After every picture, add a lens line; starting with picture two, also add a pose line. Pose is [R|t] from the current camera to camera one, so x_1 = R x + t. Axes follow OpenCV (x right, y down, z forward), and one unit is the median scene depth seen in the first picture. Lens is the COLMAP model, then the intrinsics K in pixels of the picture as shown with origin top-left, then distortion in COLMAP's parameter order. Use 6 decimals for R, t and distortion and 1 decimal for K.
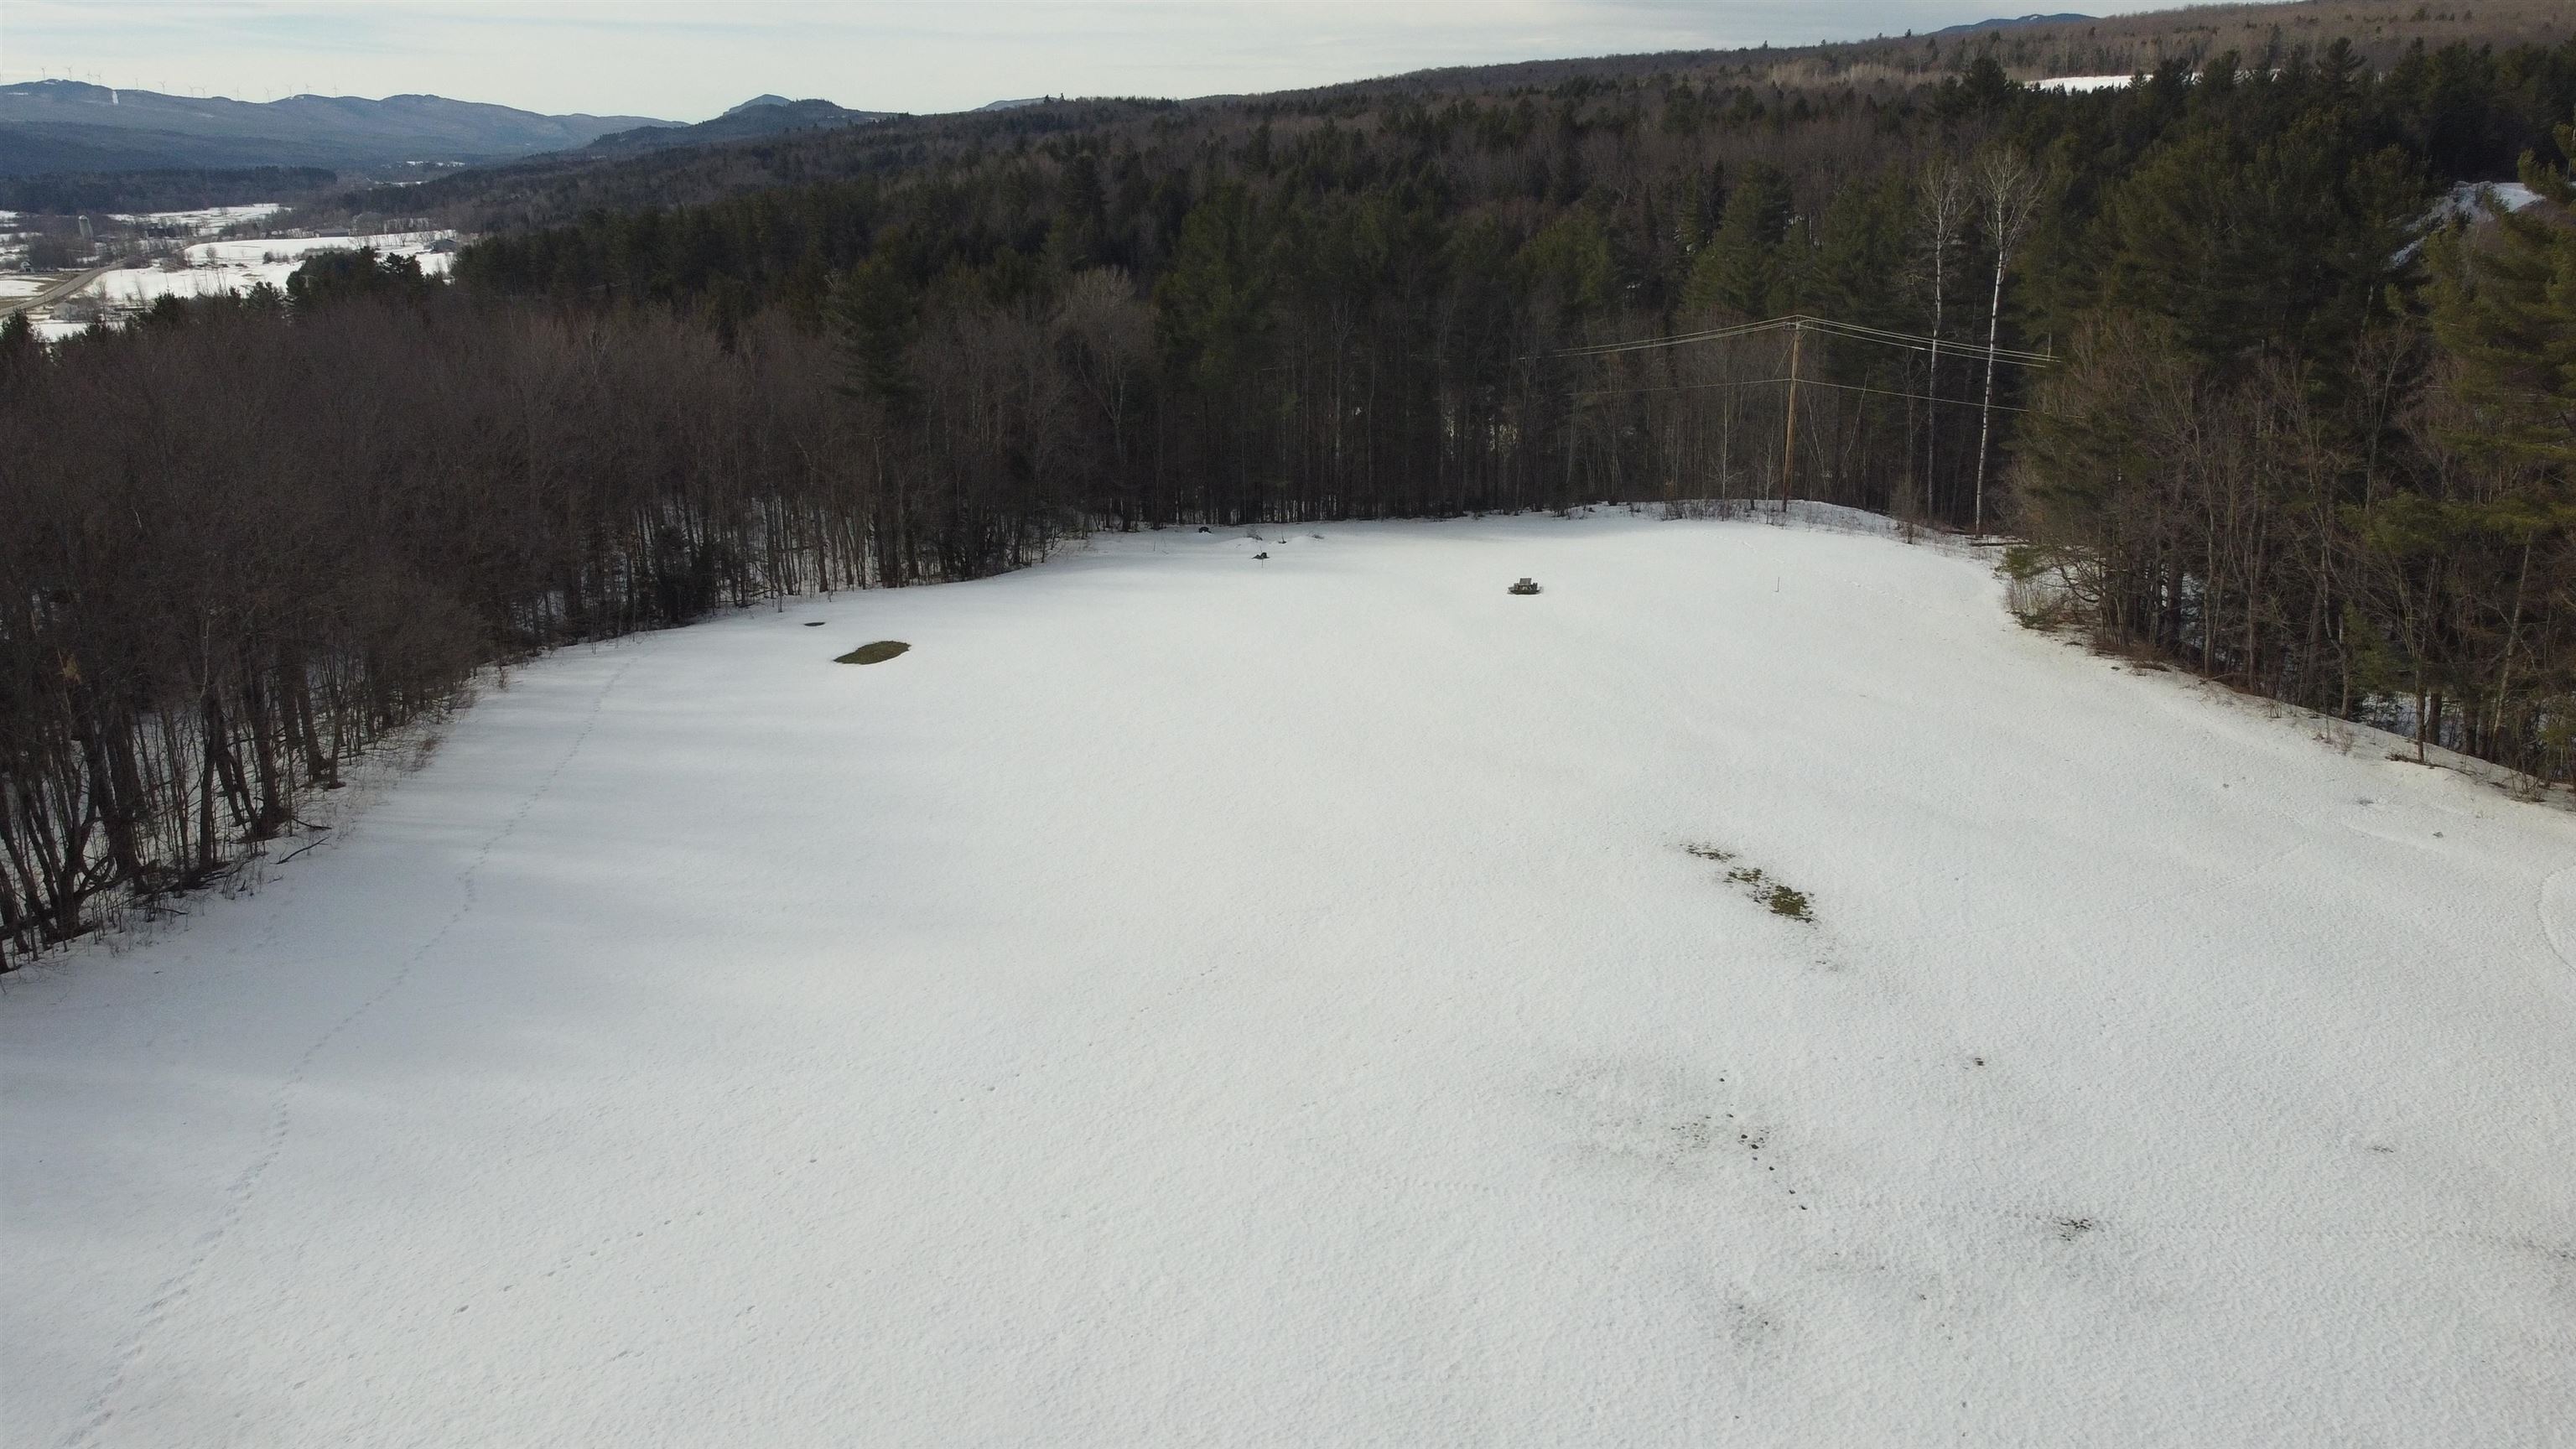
lens RADIAL K [[1941.6, 0, 1285.3], [0, 1941.6, 721.0], [0, 0, 1]] dist [0.003566, -0.006561]
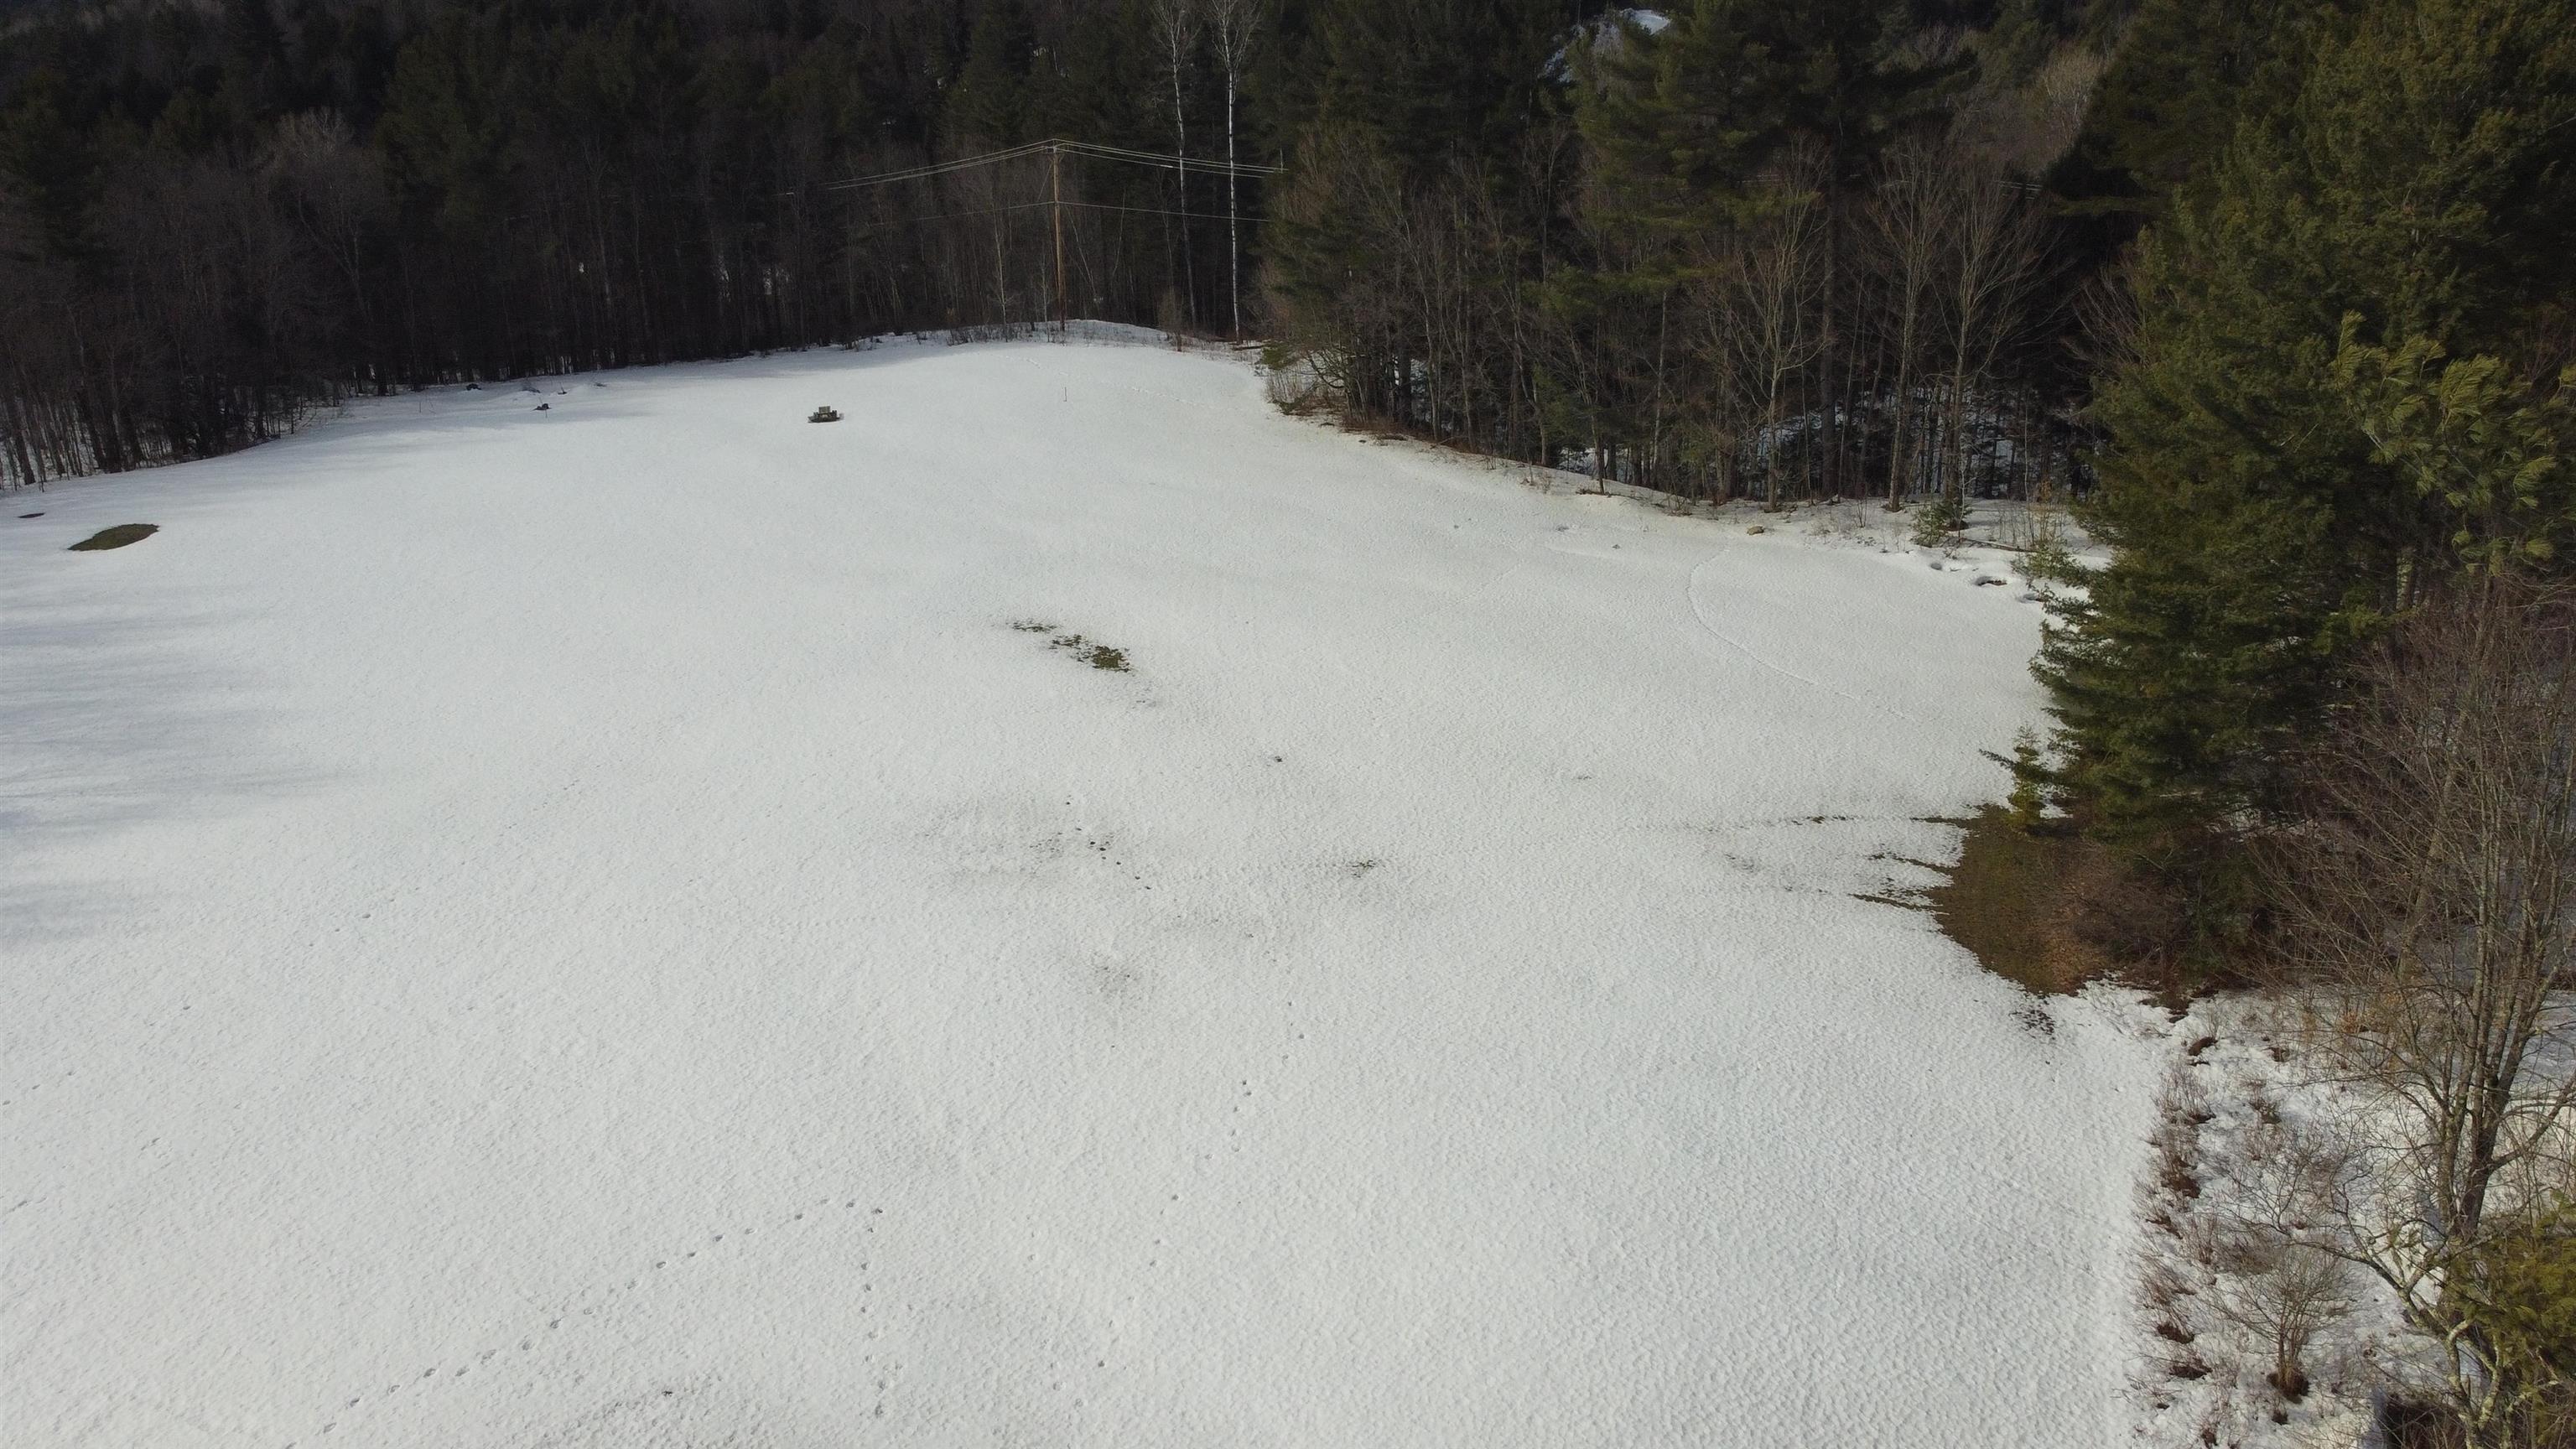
lens RADIAL K [[1941.6, 0, 1283.3], [0, 1941.6, 718.9], [0, 0, 1]] dist [0.003566, -0.006561]
pose [[0.933214, -0.130032, 0.334967, -0.012771], [0.104589, 0.990159, 0.092988, 0.017737], [-0.343762, -0.051744, 0.937630, -0.042602]]
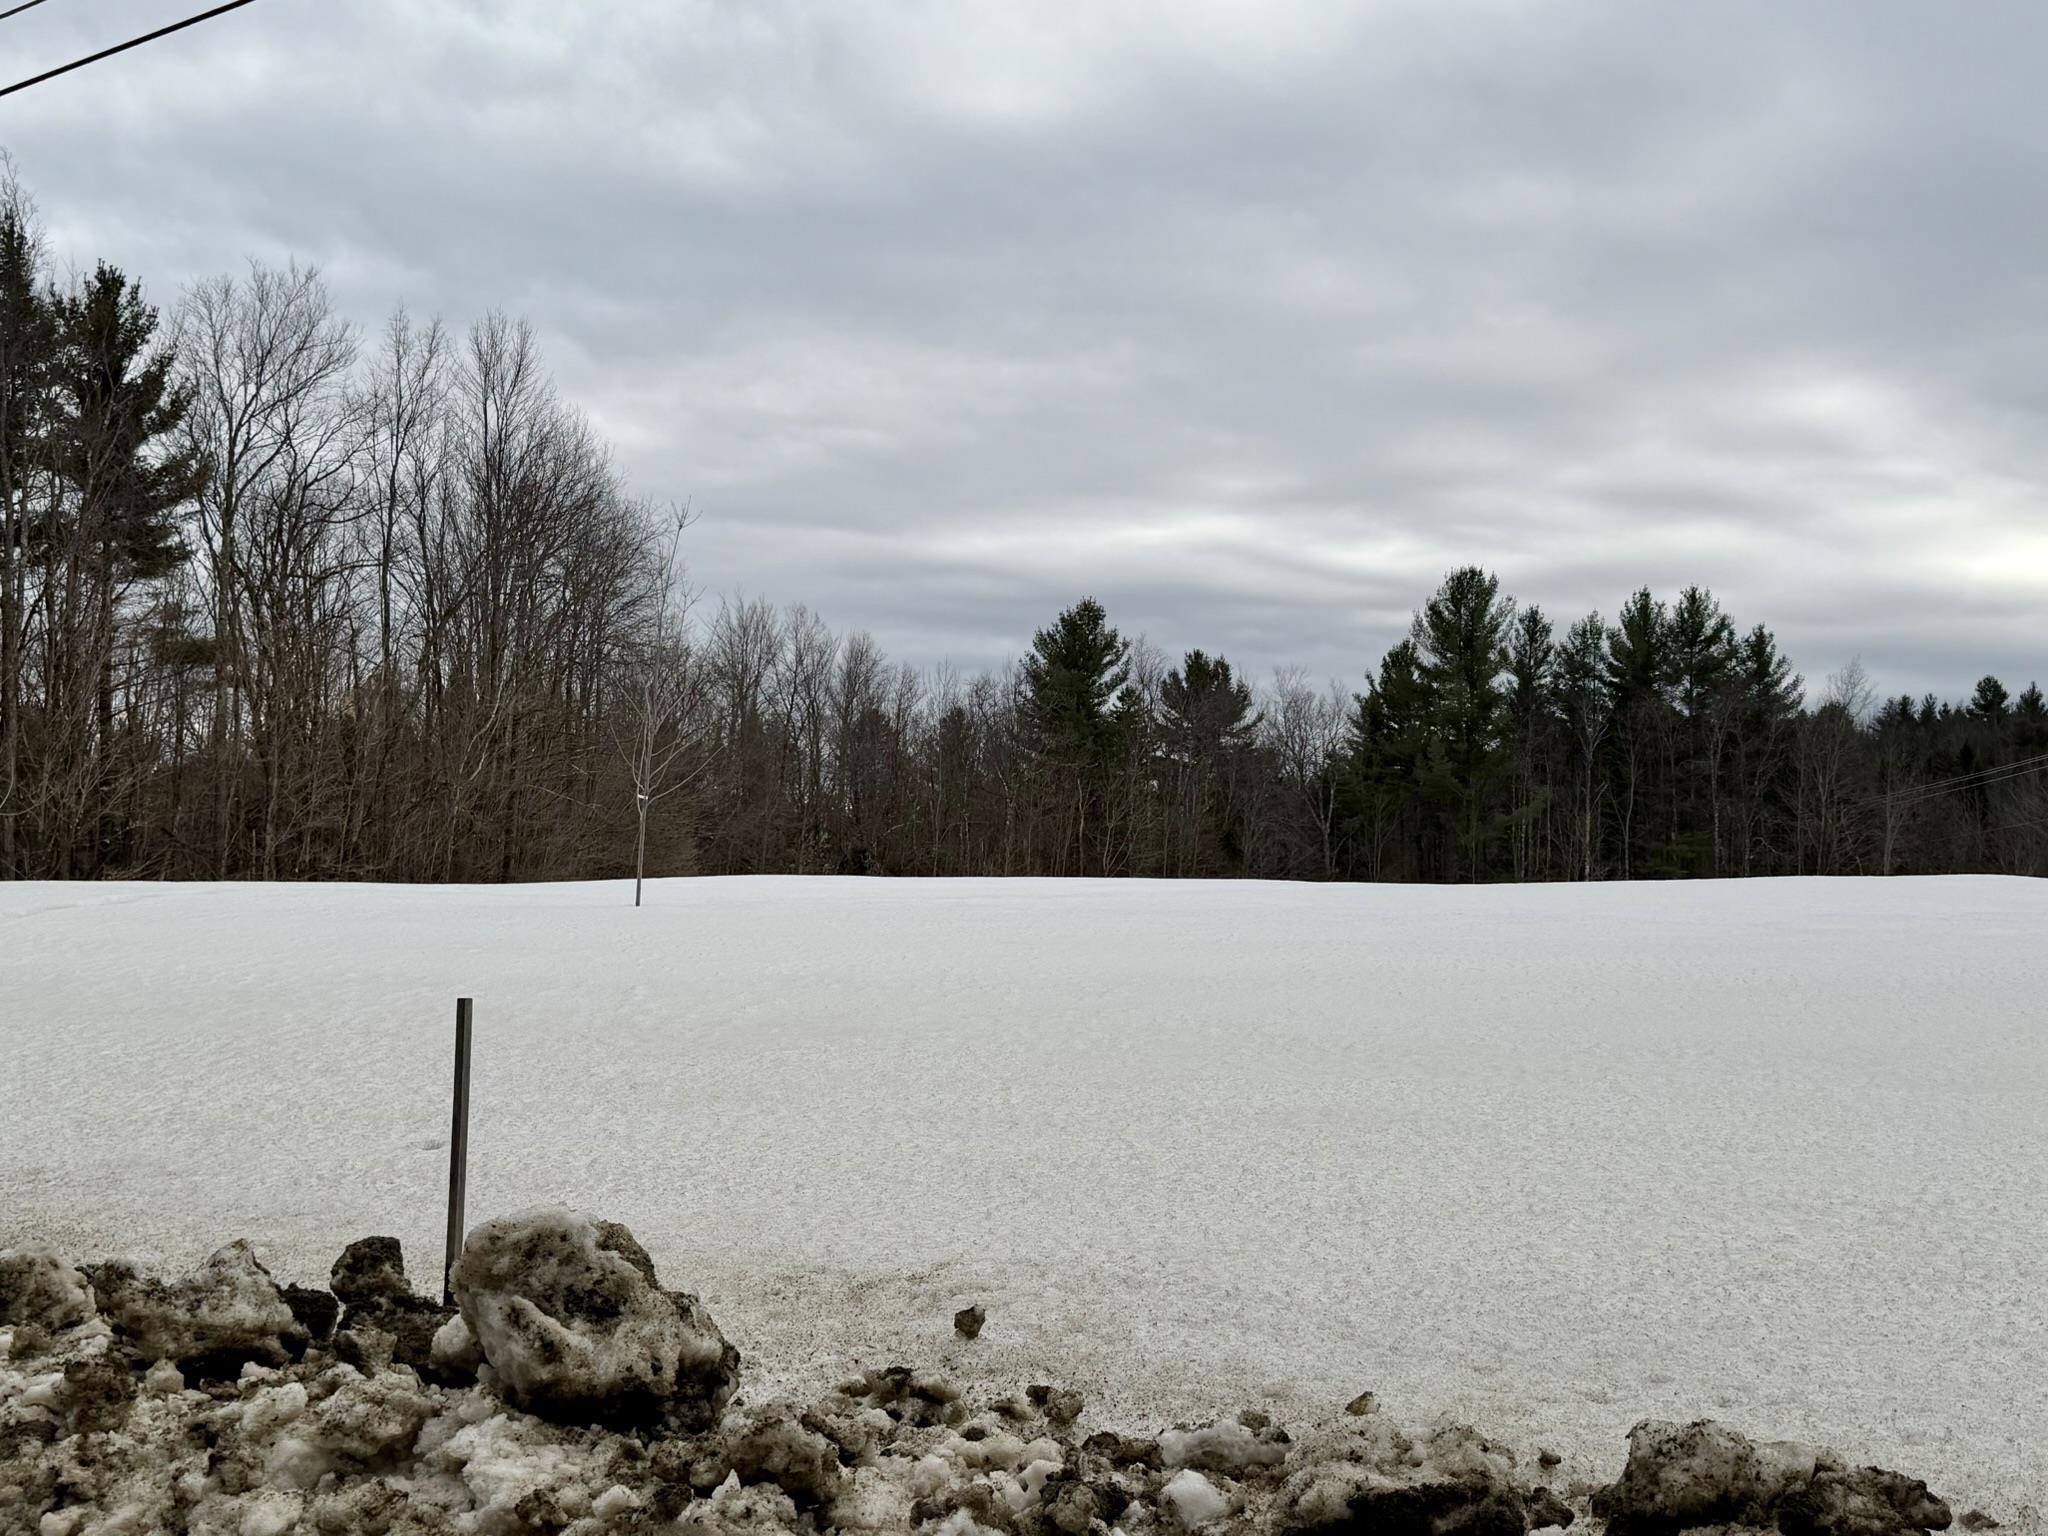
lens RADIAL K [[2313.9, 0, 1022.0], [0, 2313.9, 761.4], [0, 0, 1]] dist [0.115273, 0.000000]
pose [[0.989644, 0.011988, -0.143041, -0.086020], [-0.058609, 0.943403, -0.326430, 0.188454], [0.131032, 0.331433, 0.934336, 0.011951]]
